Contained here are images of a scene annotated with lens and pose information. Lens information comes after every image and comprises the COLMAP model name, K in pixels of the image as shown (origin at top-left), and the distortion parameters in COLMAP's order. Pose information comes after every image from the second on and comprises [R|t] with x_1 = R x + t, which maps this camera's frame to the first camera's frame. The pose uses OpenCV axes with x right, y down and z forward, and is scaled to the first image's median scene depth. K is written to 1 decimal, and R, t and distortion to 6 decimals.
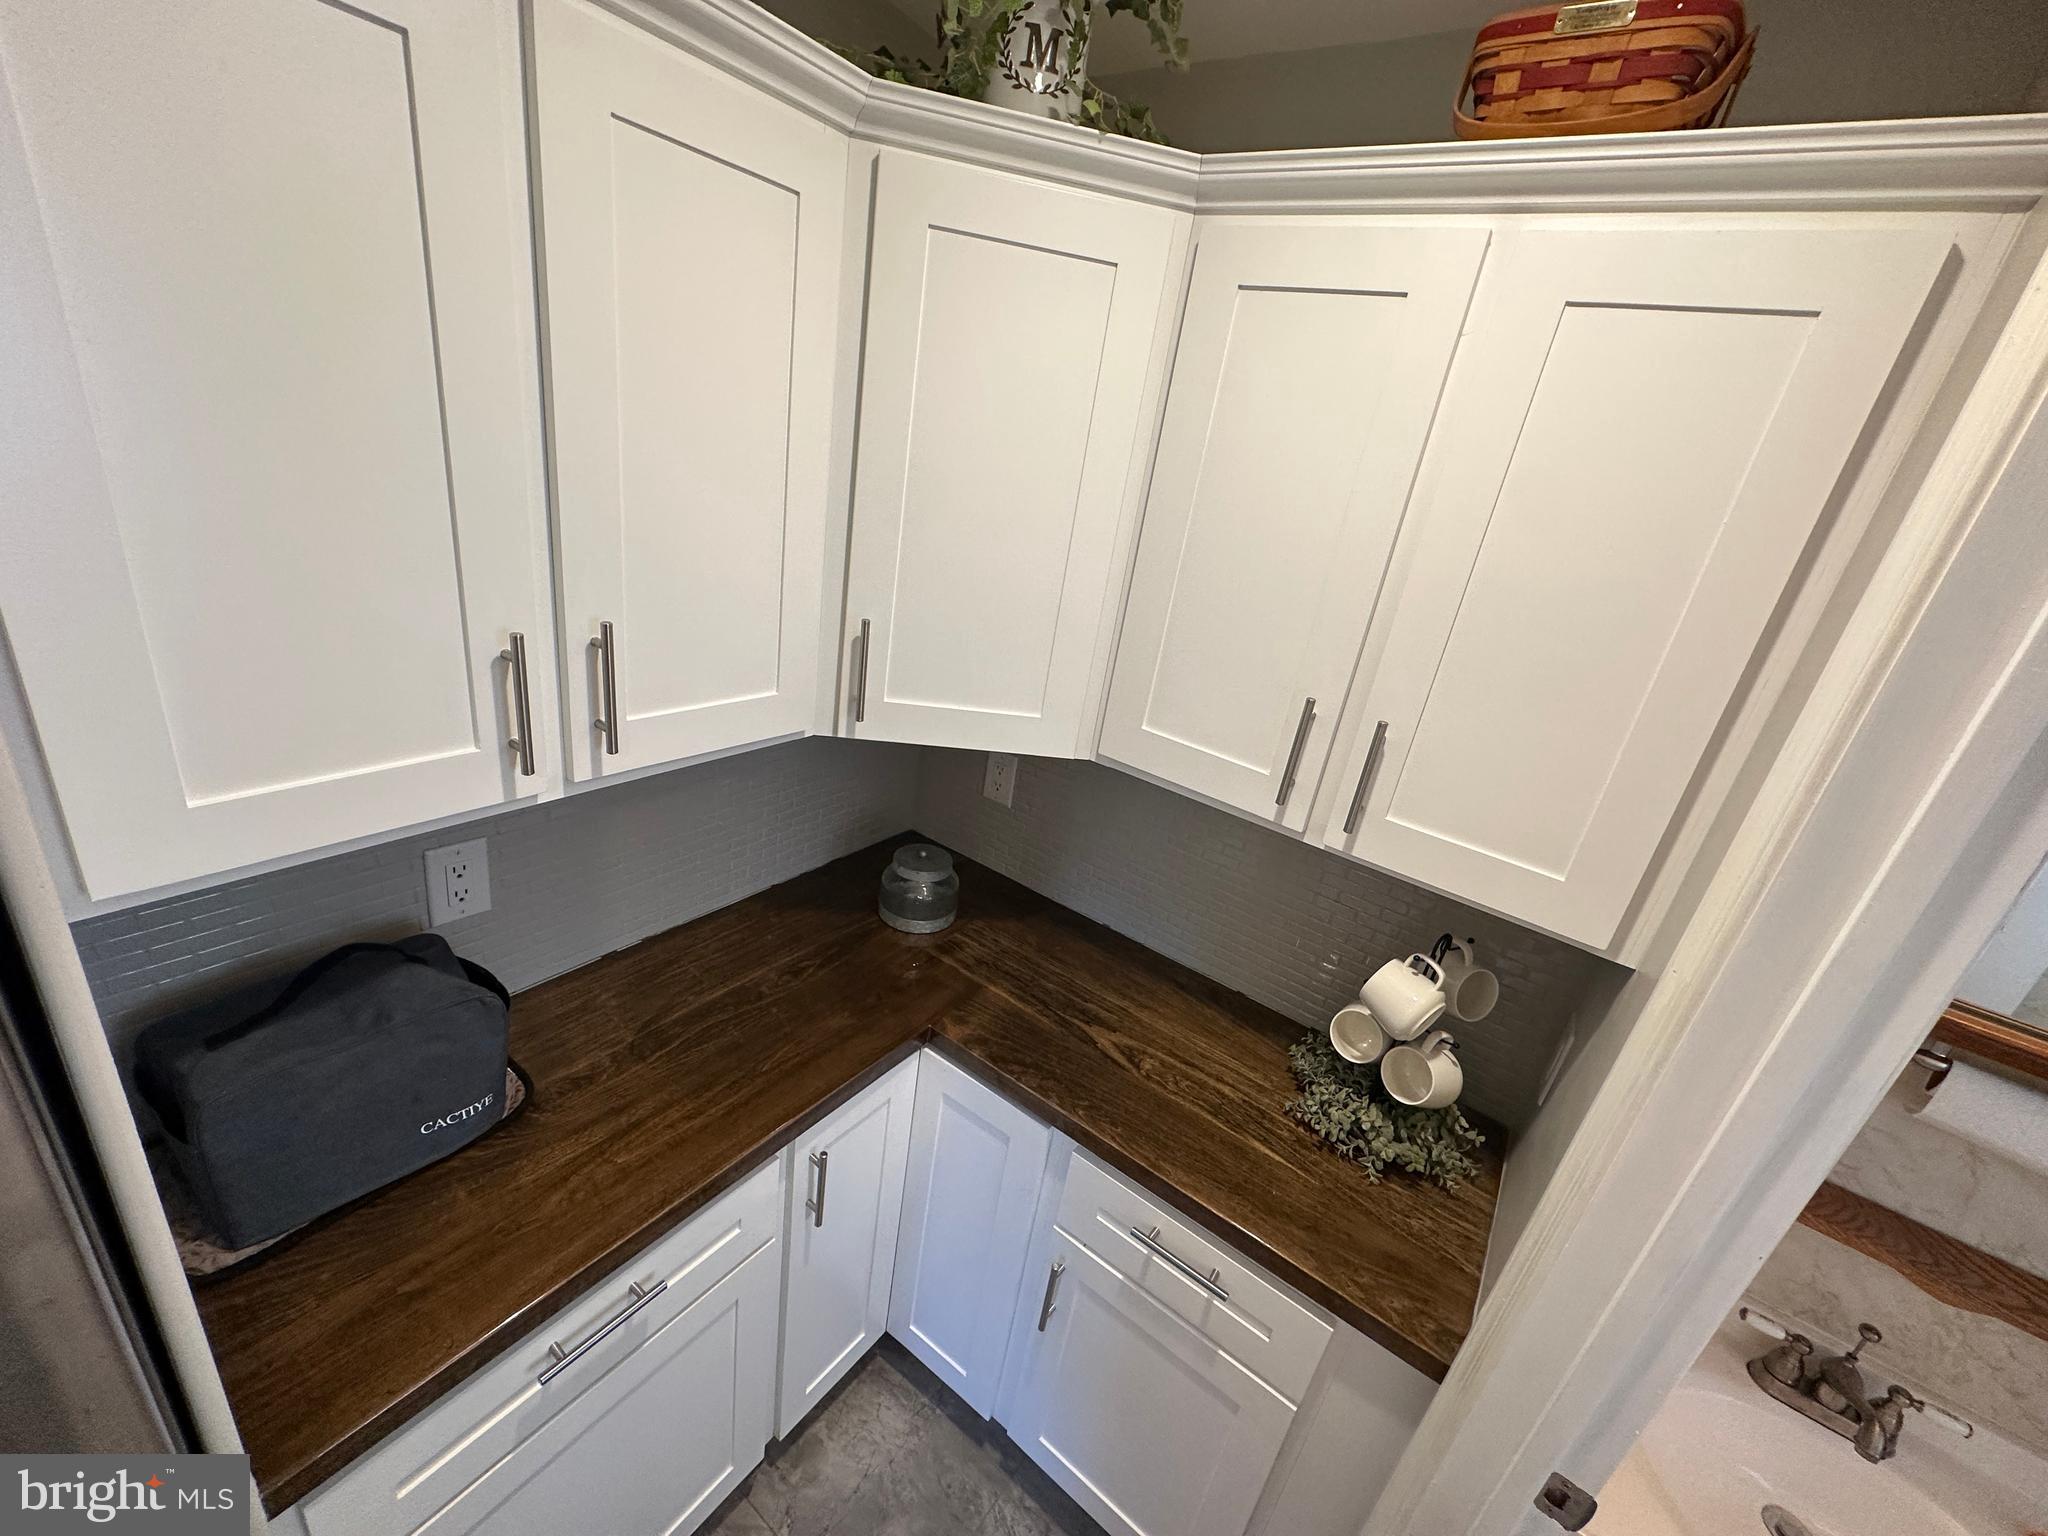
lens RADIAL K [[816.1, 0, 1022.2], [0, 816.1, 770.2], [0, 0, 1]] dist [-0.002950, 0.000967]
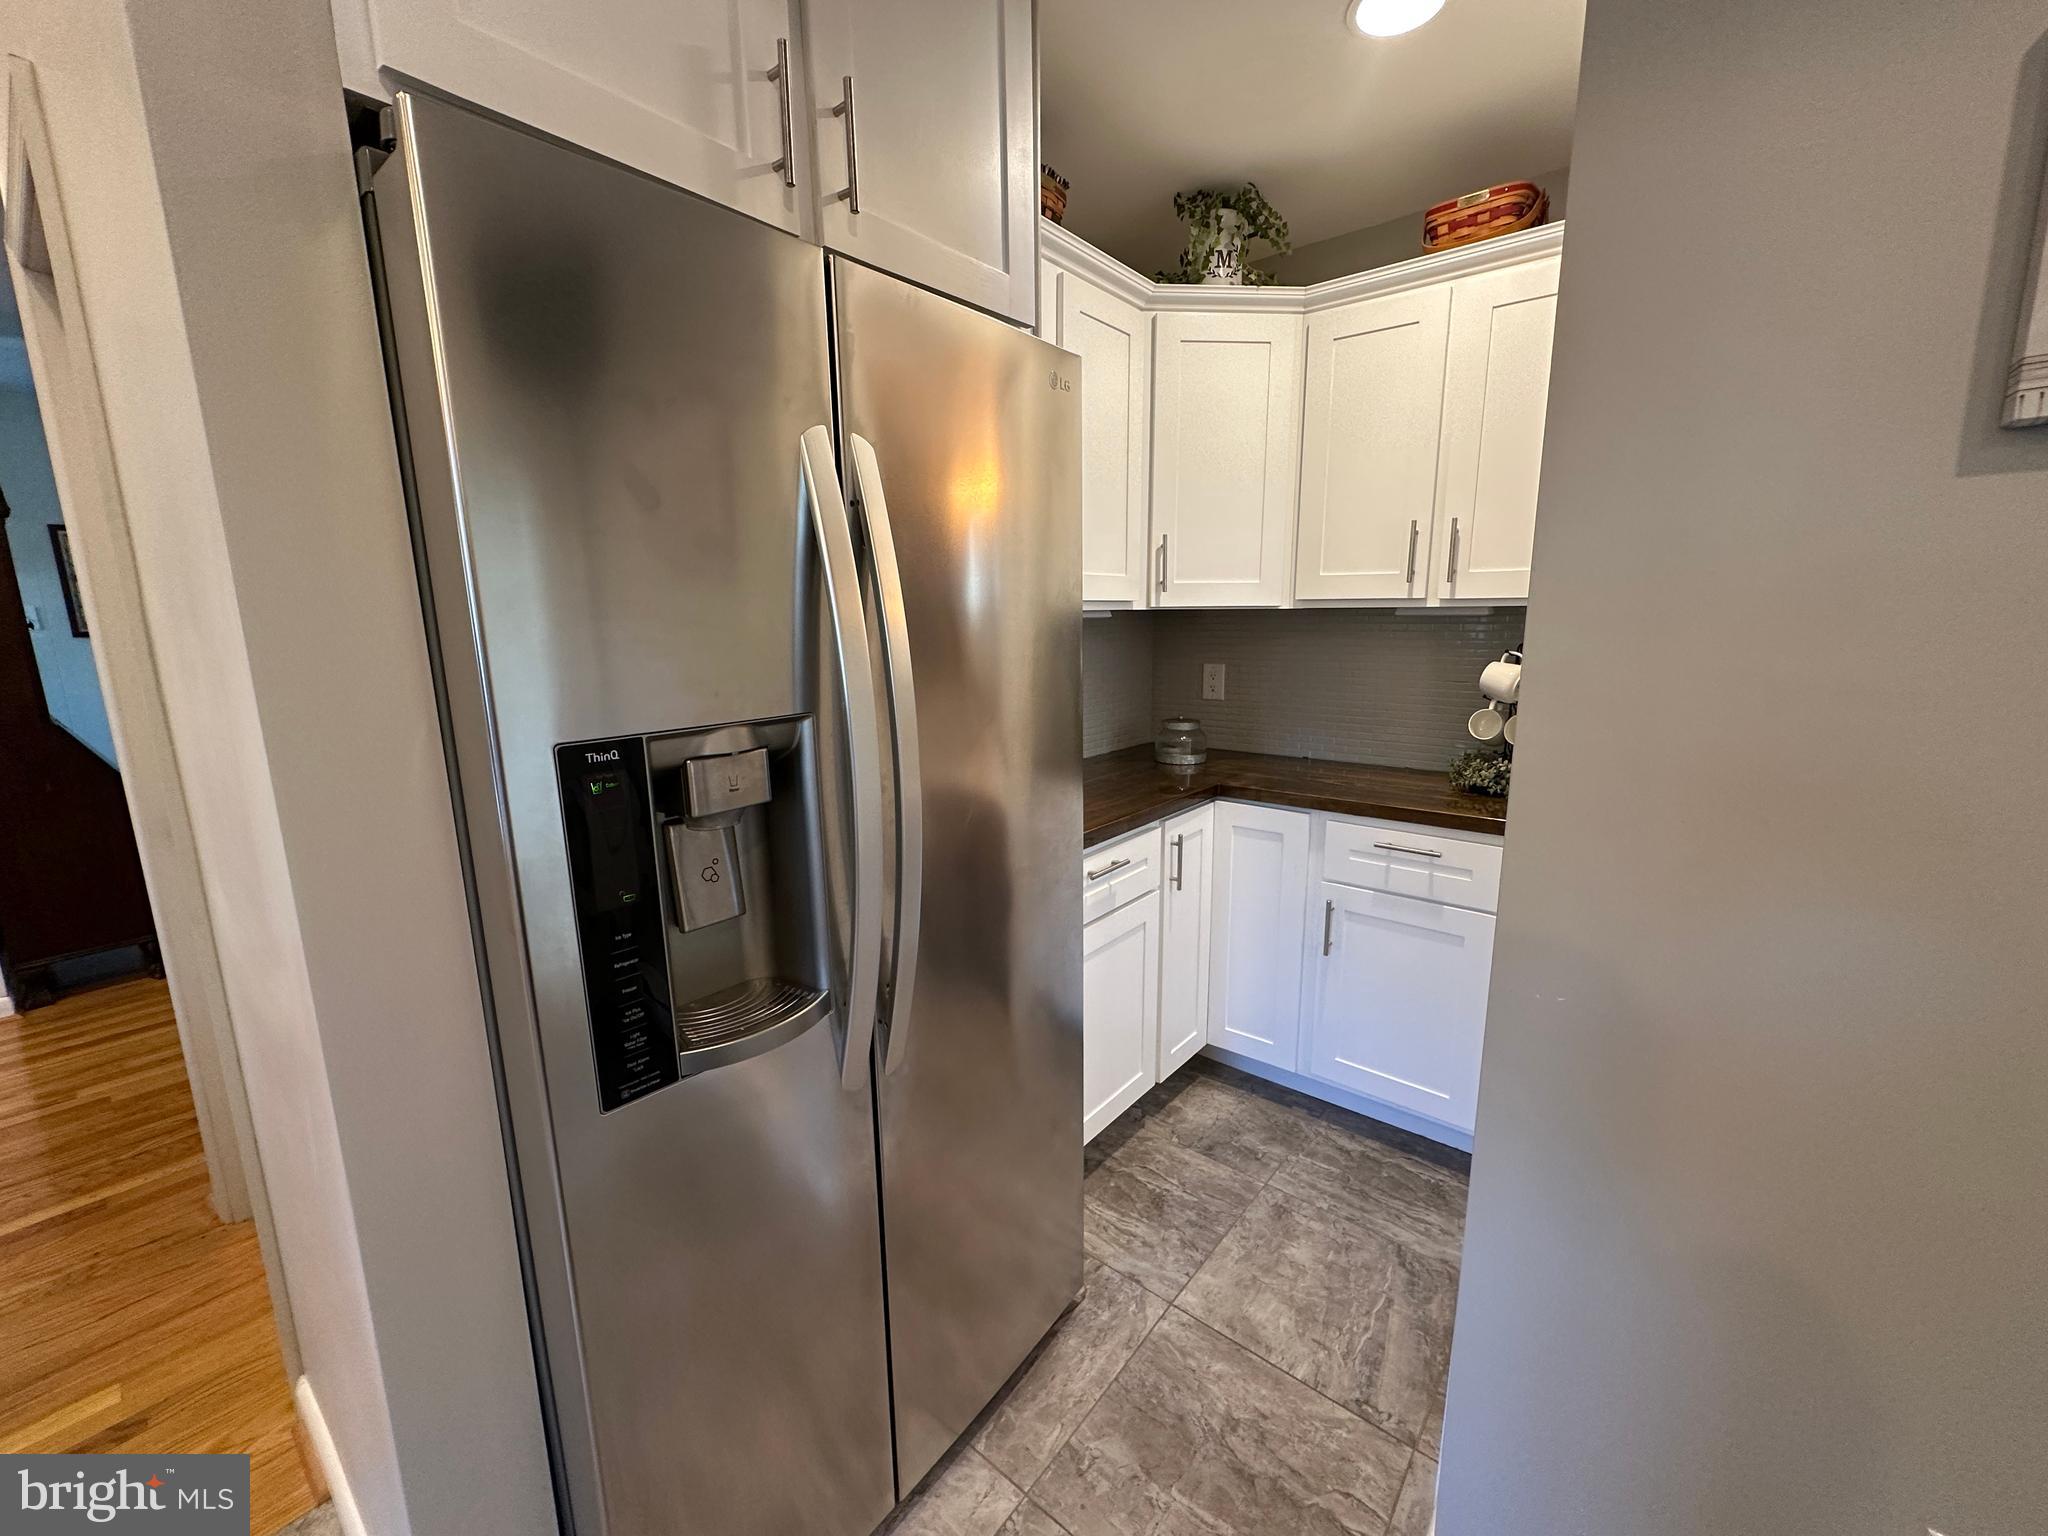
lens RADIAL K [[816.1, 0, 1024.5], [0, 816.1, 765.9], [0, 0, 1]] dist [-0.002950, 0.000967]
pose [[0.985329, -0.145651, -0.088950, -0.505878], [0.125644, 0.971810, -0.199496, 0.812070], [0.115500, 0.185393, 0.975853, -0.952415]]
